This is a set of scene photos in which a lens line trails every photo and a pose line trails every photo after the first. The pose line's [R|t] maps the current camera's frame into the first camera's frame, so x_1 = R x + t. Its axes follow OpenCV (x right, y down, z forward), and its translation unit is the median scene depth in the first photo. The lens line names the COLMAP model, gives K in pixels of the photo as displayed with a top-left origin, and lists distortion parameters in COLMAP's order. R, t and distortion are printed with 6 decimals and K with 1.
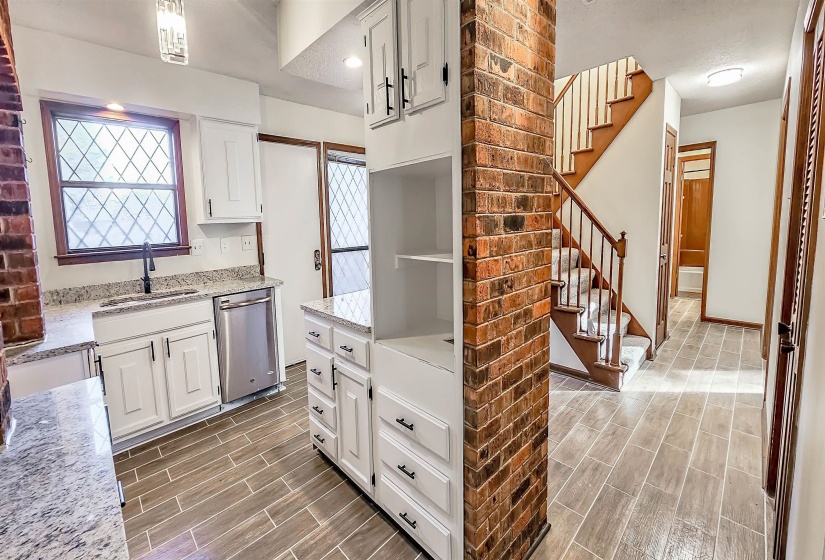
lens RADIAL K [[343.4, 0, 417.7], [0, 343.4, 257.6], [0, 0, 1]] dist [0.002769, 0.000867]
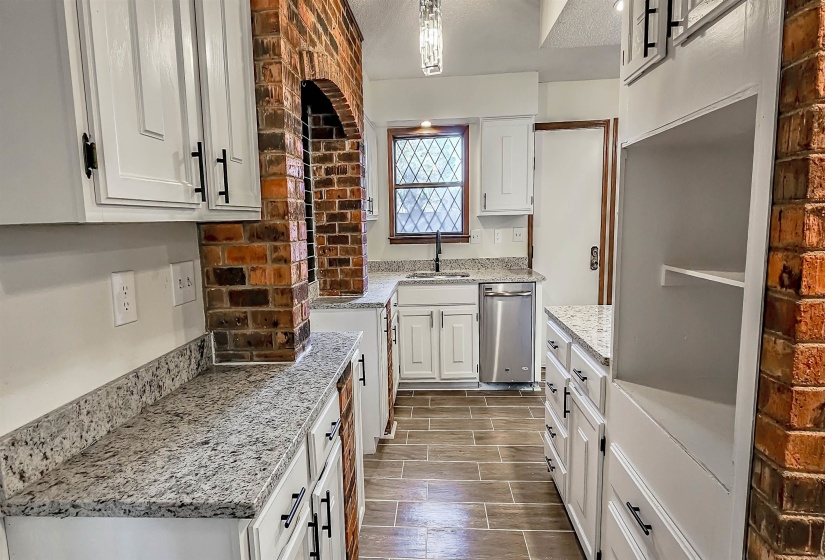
lens RADIAL K [[343.4, 0, 419.8], [0, 343.4, 250.4], [0, 0, 1]] dist [0.002769, 0.000867]
pose [[0.658749, 0.084576, -0.747594, 0.168776], [-0.080873, 0.995864, 0.041400, -0.035348], [0.748003, 0.033188, 0.662865, 0.258191]]
